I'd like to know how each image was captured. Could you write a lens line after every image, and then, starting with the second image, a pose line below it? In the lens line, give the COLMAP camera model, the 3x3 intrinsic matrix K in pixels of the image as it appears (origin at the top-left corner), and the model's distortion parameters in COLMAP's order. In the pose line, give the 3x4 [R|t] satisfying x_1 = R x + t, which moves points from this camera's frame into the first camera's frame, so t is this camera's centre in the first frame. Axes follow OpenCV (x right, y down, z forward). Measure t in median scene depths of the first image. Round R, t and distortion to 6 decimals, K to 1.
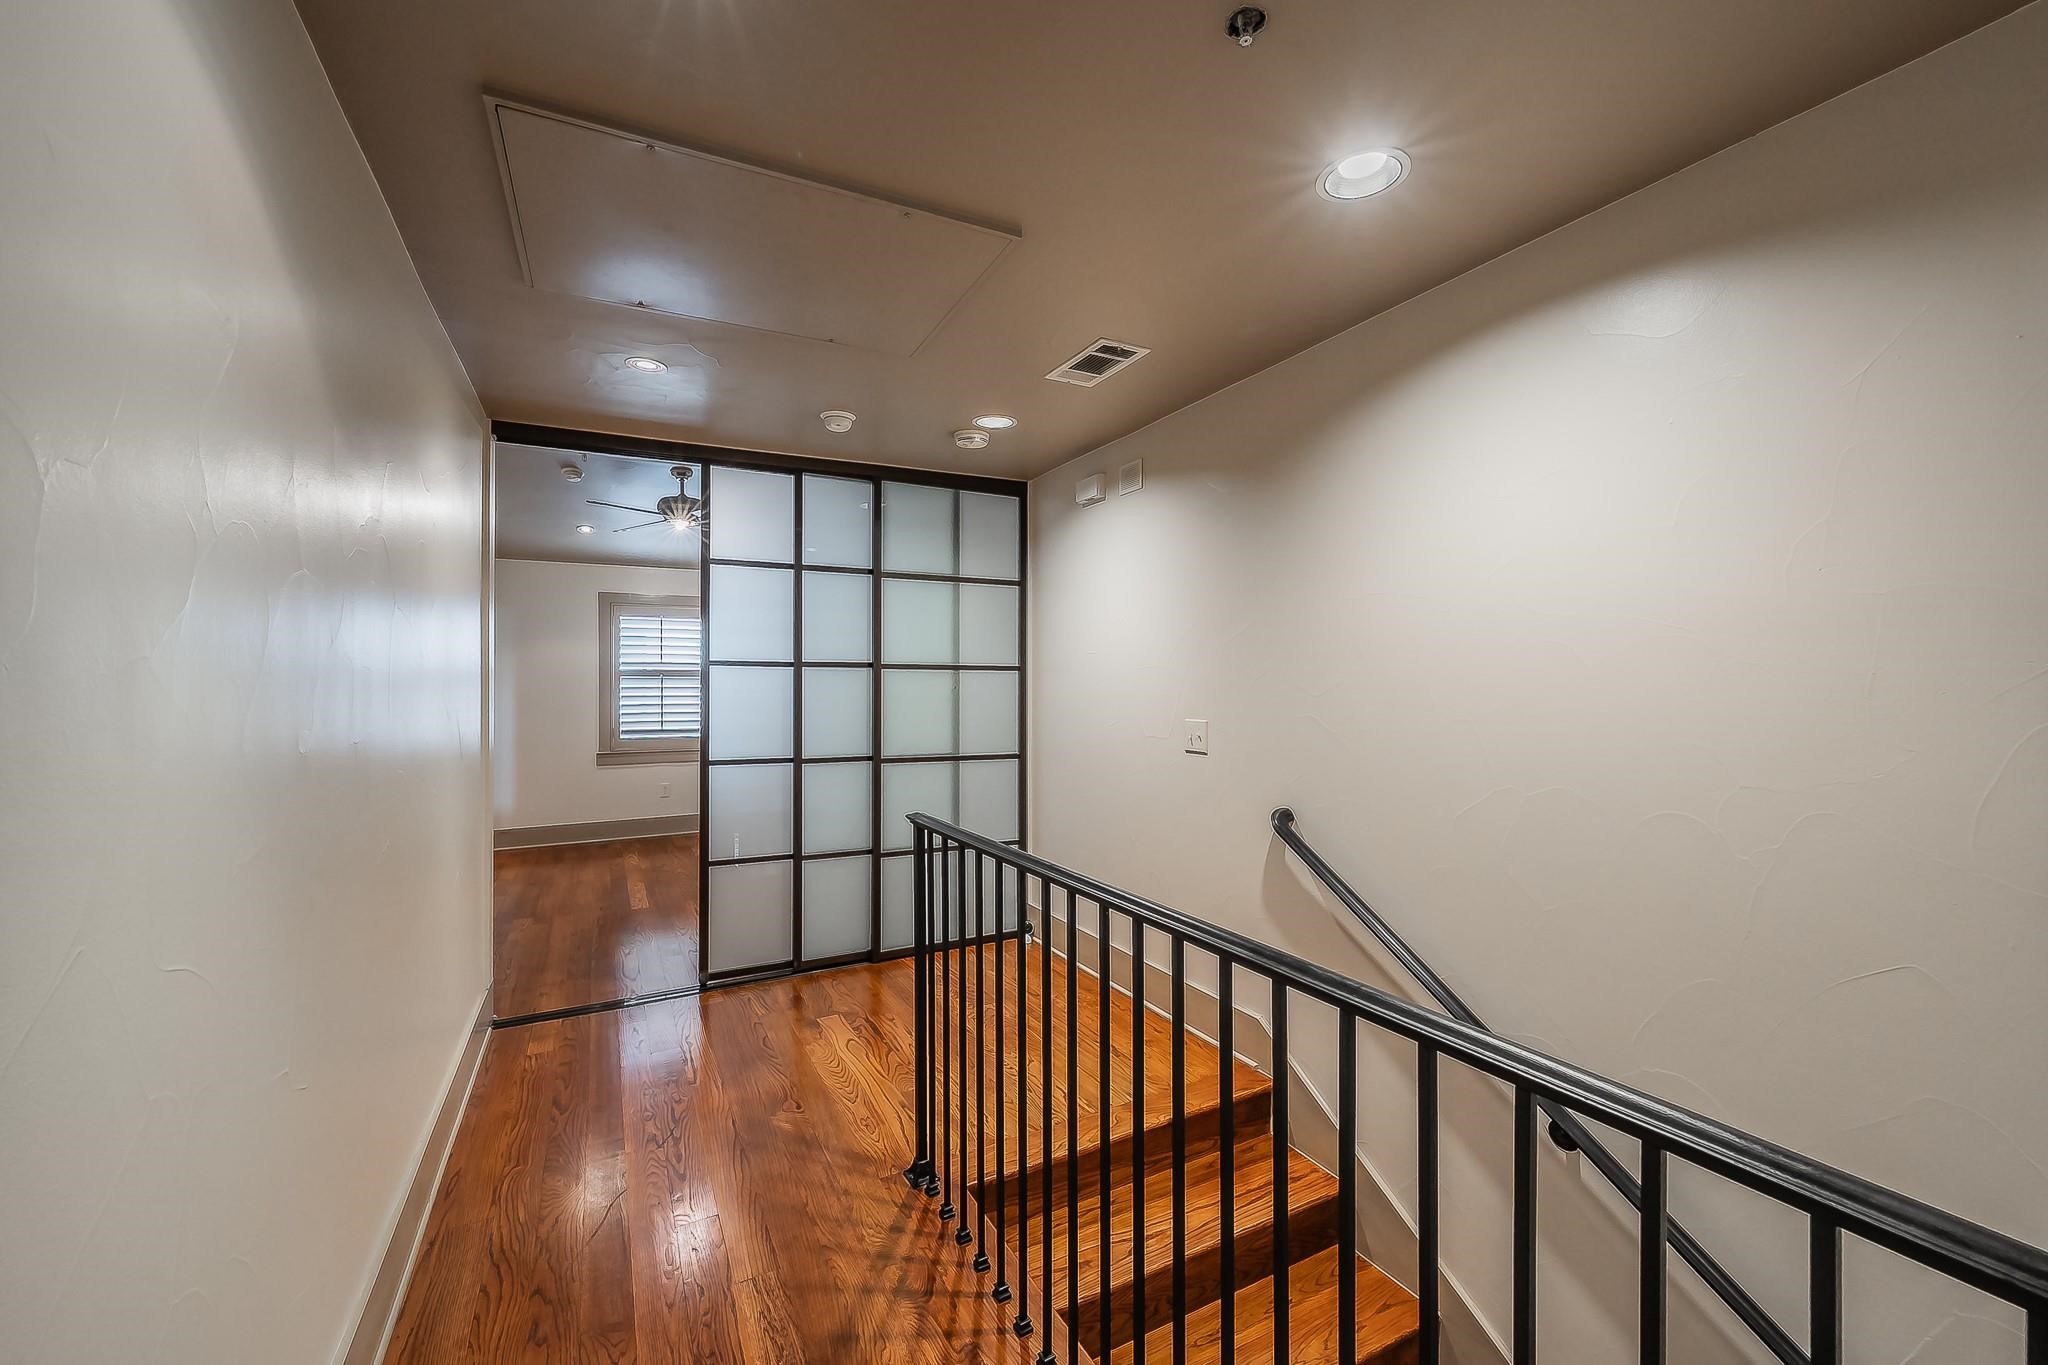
lens RADIAL K [[787.5, 0, 1025.7], [0, 787.5, 682.4], [0, 0, 1]] dist [0.000519, -0.000057]
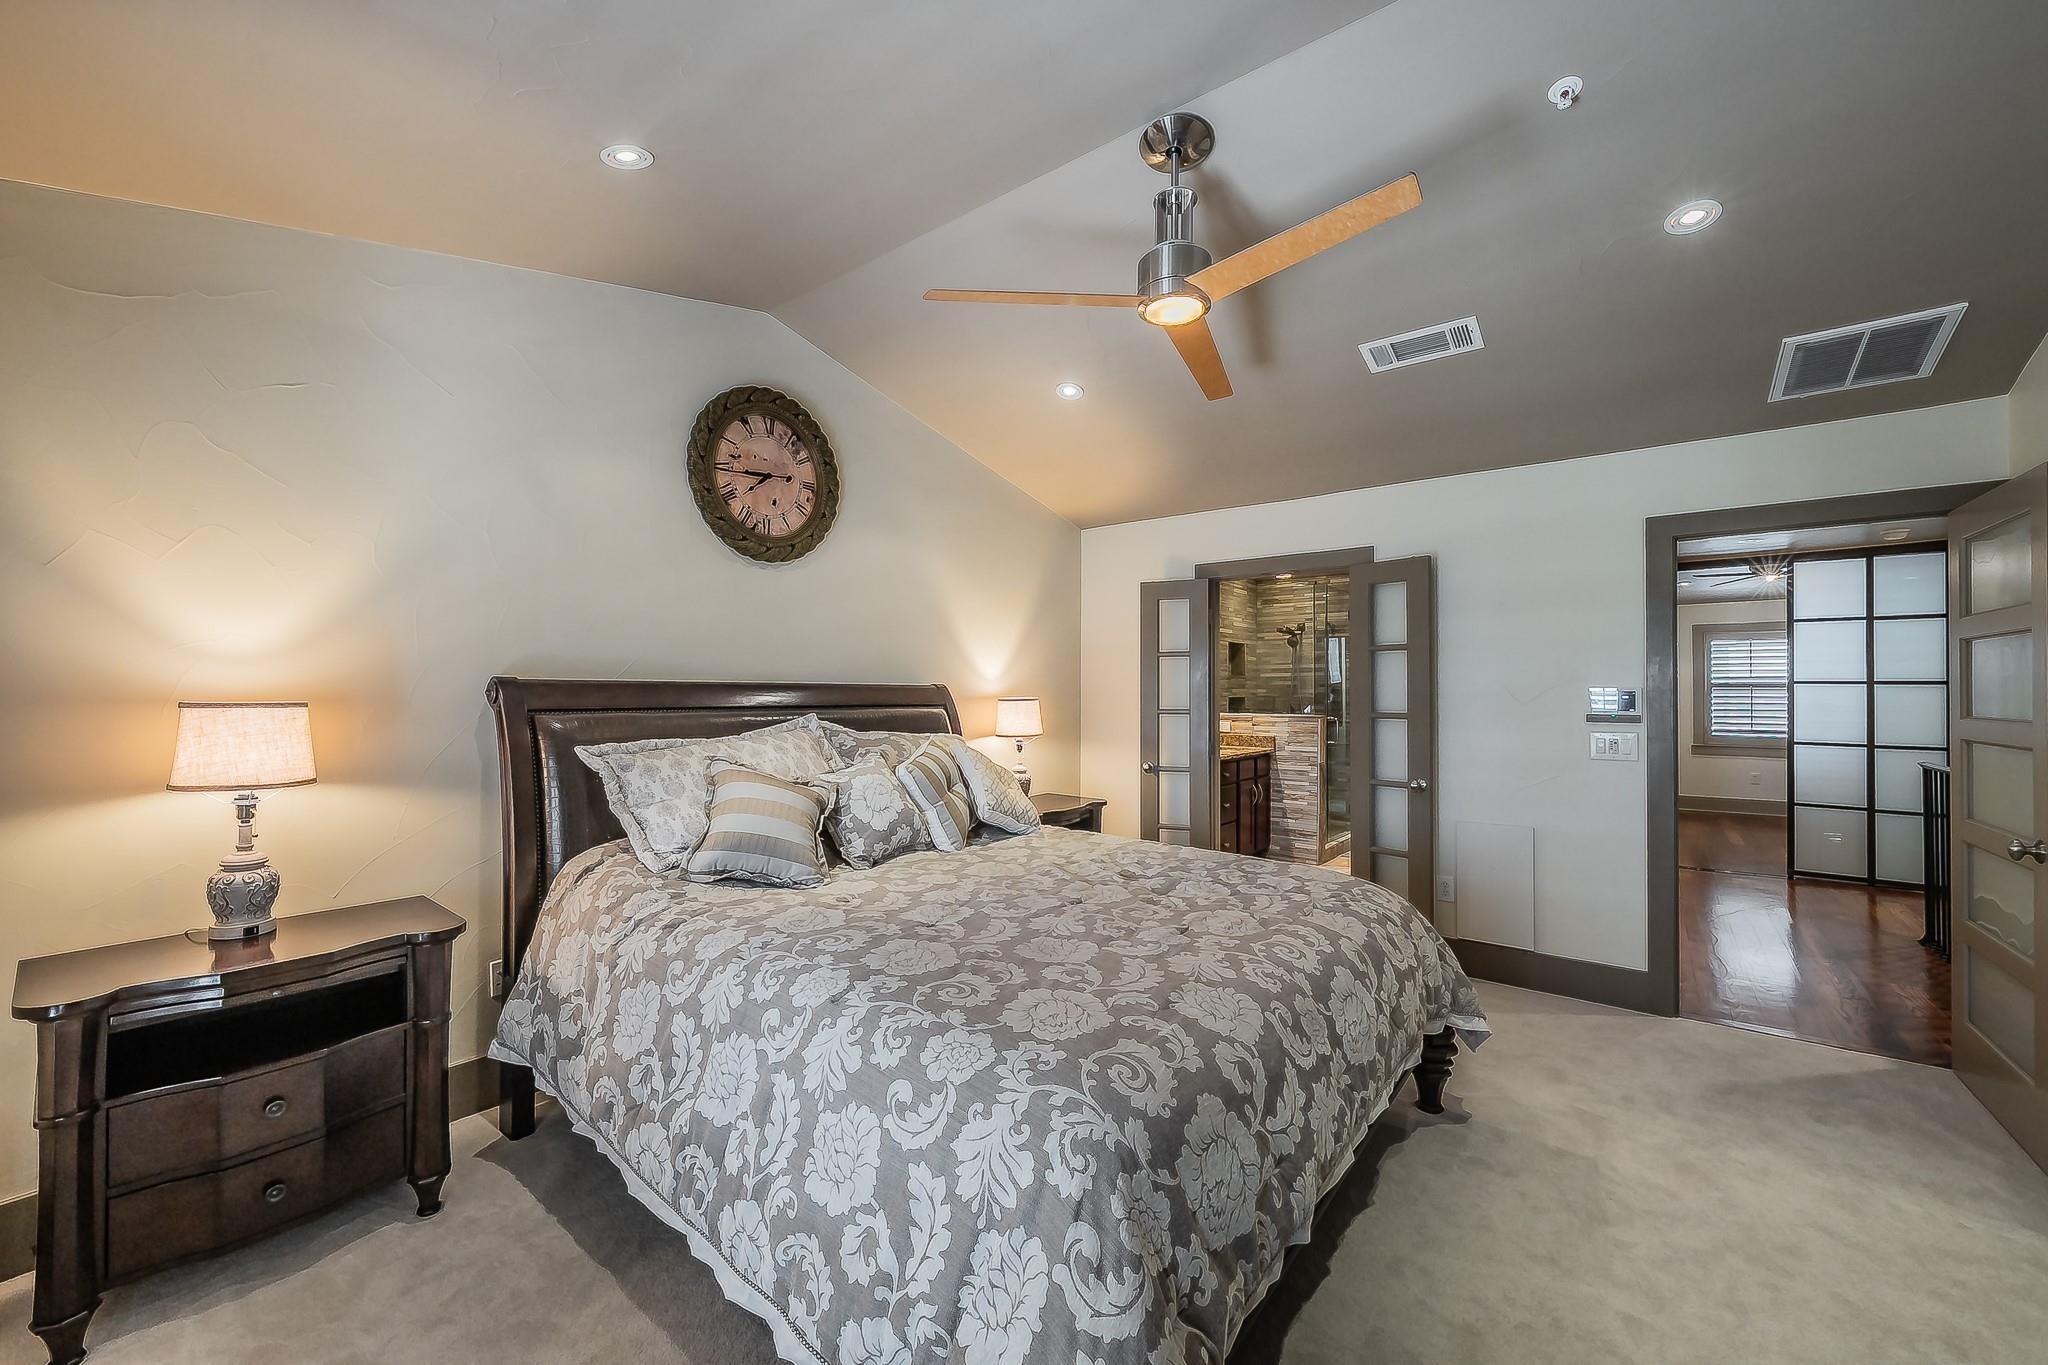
lens RADIAL K [[787.5, 0, 1033.1], [0, 787.5, 690.7], [0, 0, 1]] dist [0.000519, -0.000057]
pose [[0.399885, 0.001264, -0.916564, 0.414734], [-0.001116, 0.999999, 0.000892, -0.006294], [0.916565, 0.000666, 0.399886, -0.986664]]
